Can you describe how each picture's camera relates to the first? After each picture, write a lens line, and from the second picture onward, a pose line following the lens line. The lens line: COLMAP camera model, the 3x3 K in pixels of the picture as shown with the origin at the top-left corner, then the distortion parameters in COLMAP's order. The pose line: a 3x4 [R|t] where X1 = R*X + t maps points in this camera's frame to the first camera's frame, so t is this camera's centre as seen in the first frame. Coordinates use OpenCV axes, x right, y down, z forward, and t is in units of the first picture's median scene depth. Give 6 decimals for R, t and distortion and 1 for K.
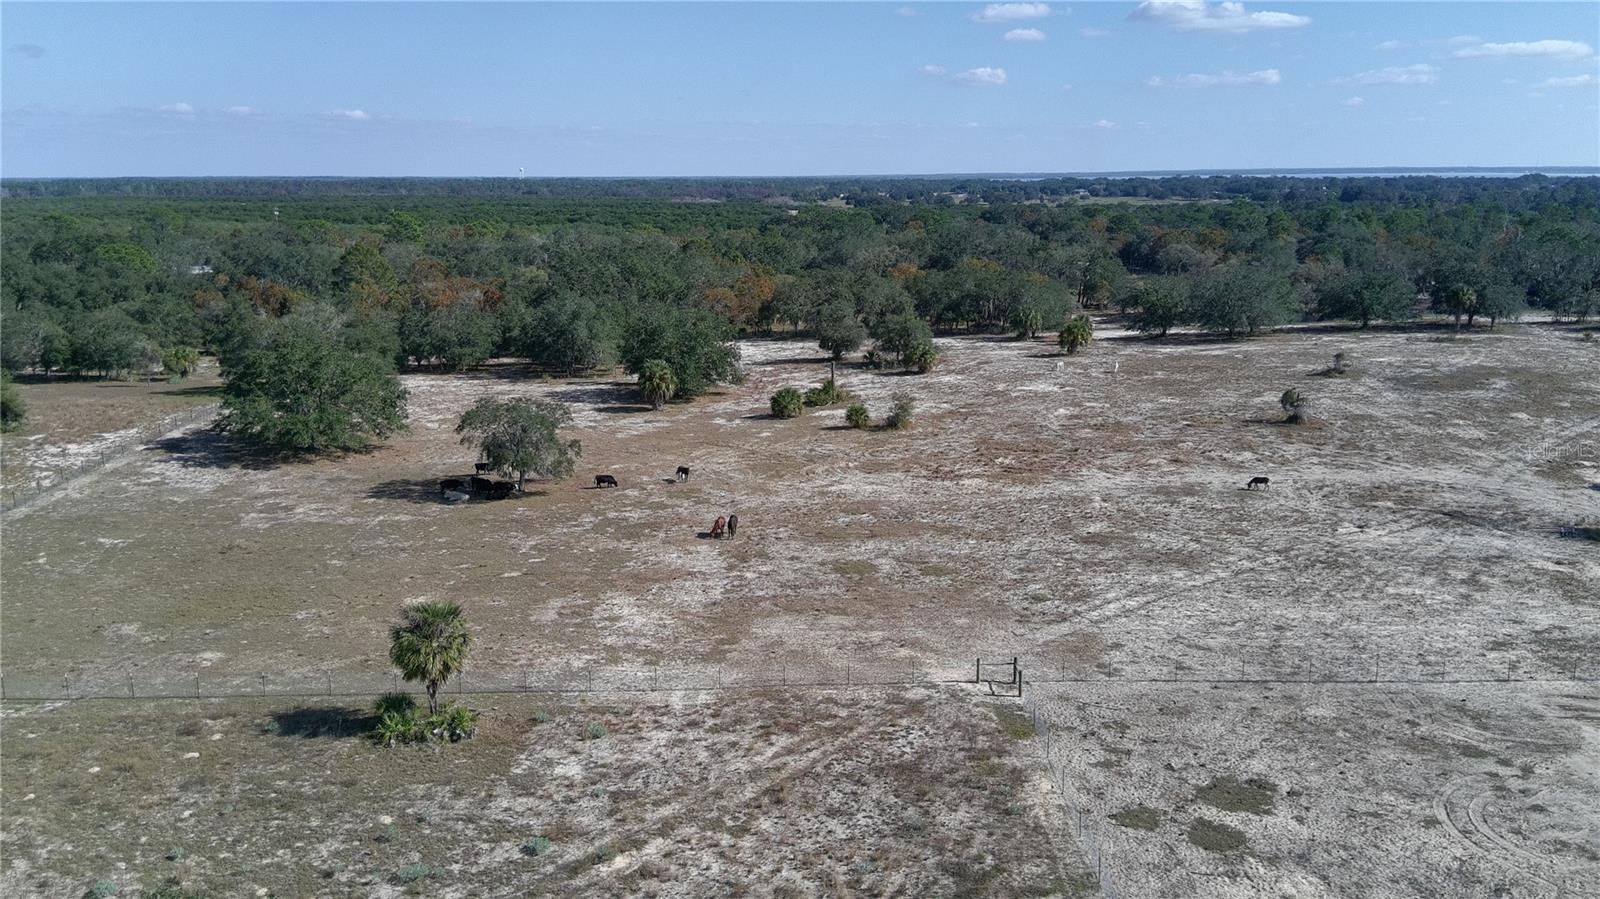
lens RADIAL K [[1349.4, 0, 801.9], [0, 1349.4, 429.9], [0, 0, 1]] dist [0.134234, -0.226589]
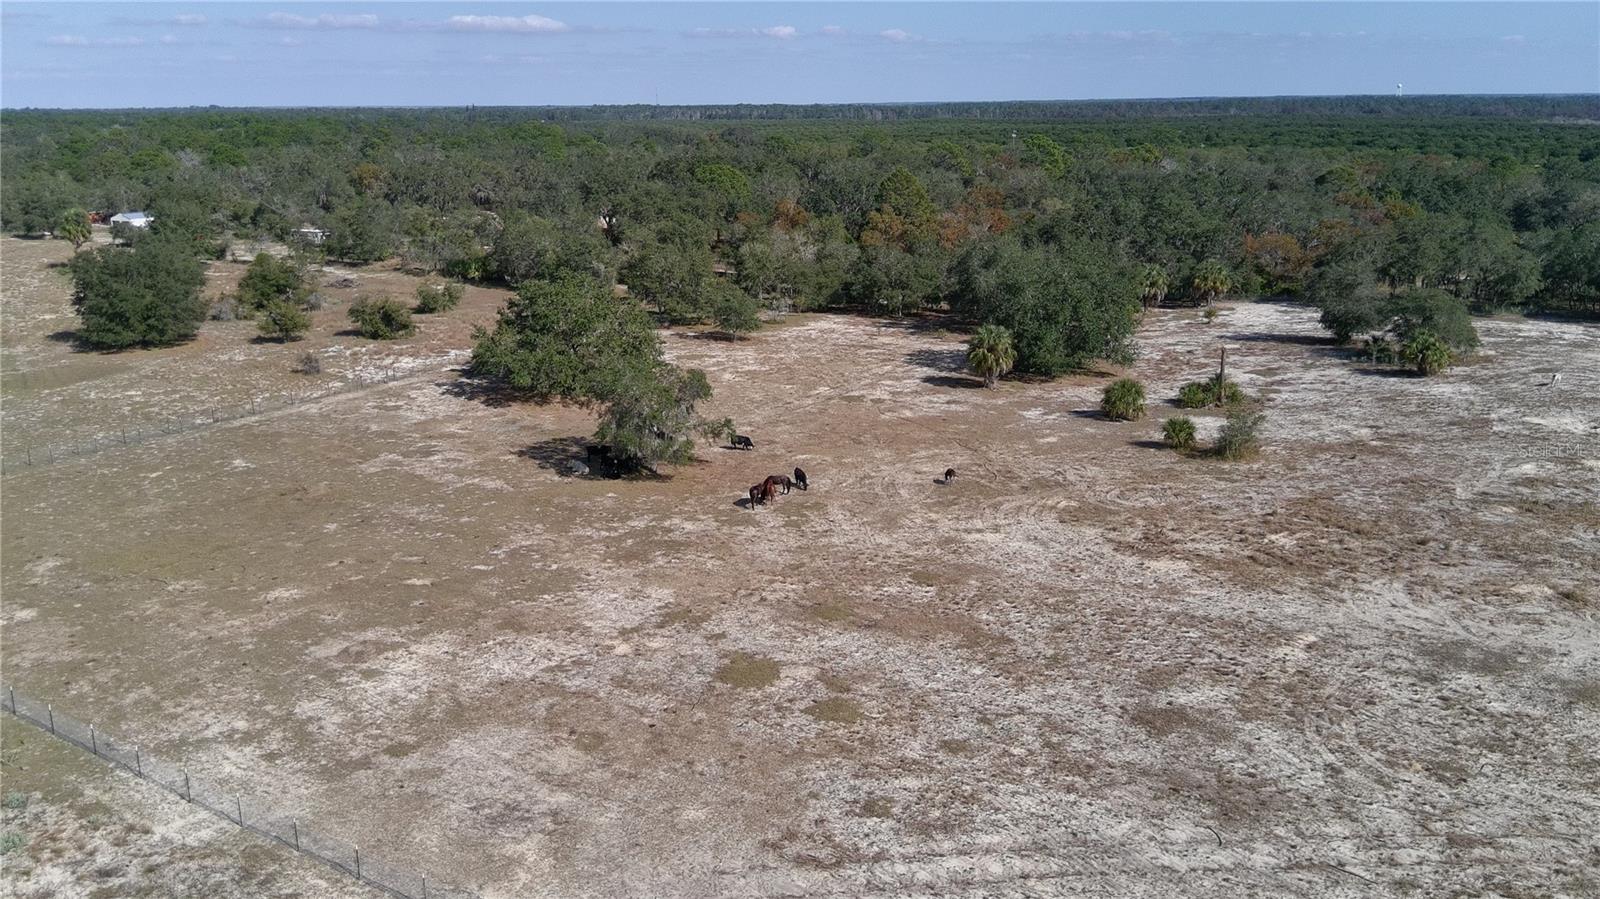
lens RADIAL K [[1349.4, 0, 801.9], [0, 1349.4, 429.9], [0, 0, 1]] dist [0.134234, -0.226589]
pose [[0.826072, 0.134430, -0.547296, 0.244020], [-0.104360, 0.990827, 0.085854, -0.046892], [0.553817, -0.013806, 0.832524, 0.261951]]
